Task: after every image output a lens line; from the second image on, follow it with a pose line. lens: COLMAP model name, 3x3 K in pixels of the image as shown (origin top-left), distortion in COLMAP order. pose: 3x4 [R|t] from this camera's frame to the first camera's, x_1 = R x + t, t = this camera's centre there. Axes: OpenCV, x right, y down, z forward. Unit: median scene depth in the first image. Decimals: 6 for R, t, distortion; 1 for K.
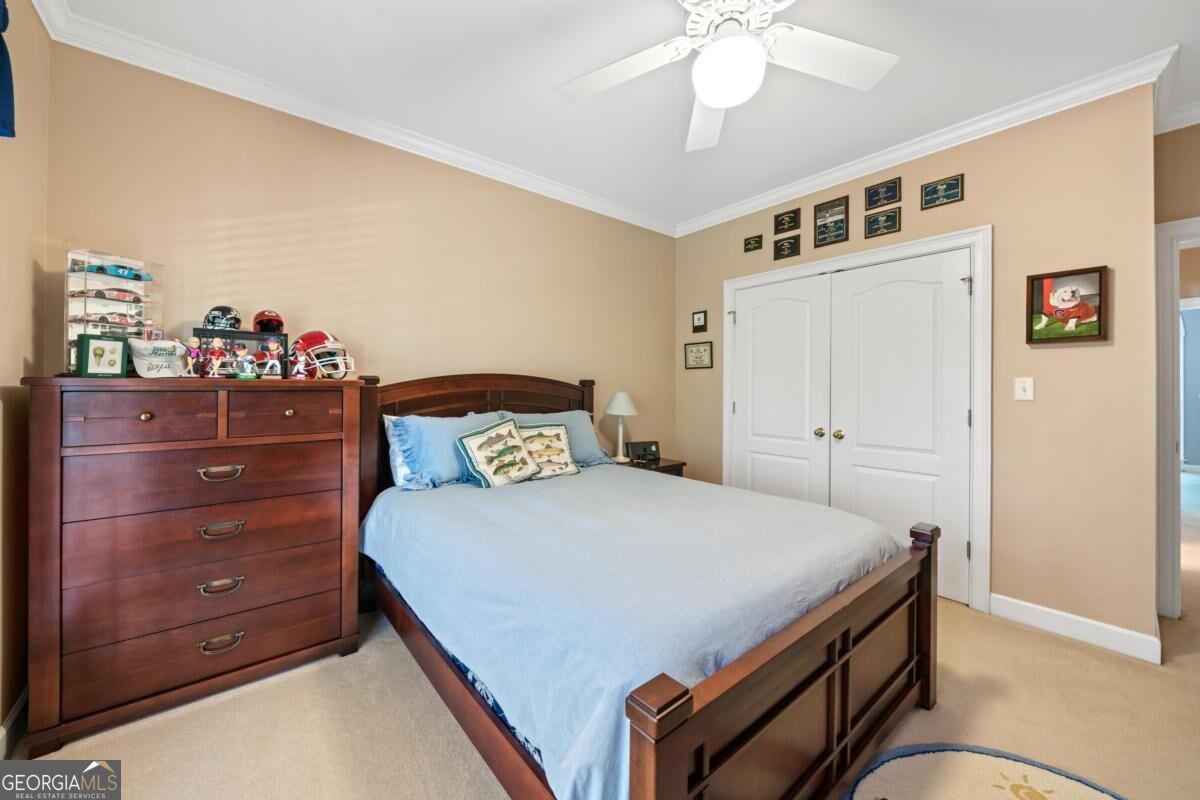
lens RADIAL K [[449.3, 0, 595.0], [0, 449.3, 384.9], [0, 0, 1]] dist [0.000247, 0.000128]
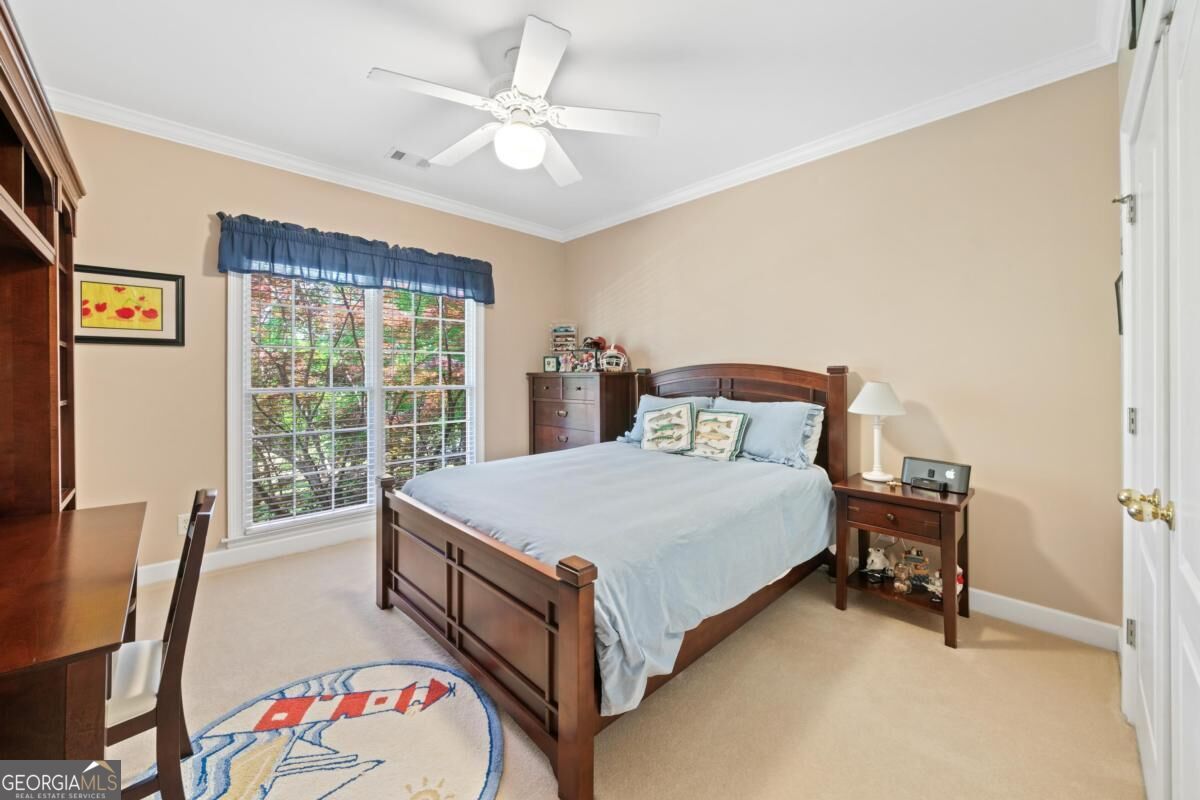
lens RADIAL K [[449.3, 0, 595.0], [0, 449.3, 384.9], [0, 0, 1]] dist [0.000247, 0.000128]
pose [[0.103547, 0.008506, -0.994588, 1.009788], [-0.003950, 0.999959, 0.008141, 0.022364], [0.994617, 0.003086, 0.103577, 0.664673]]
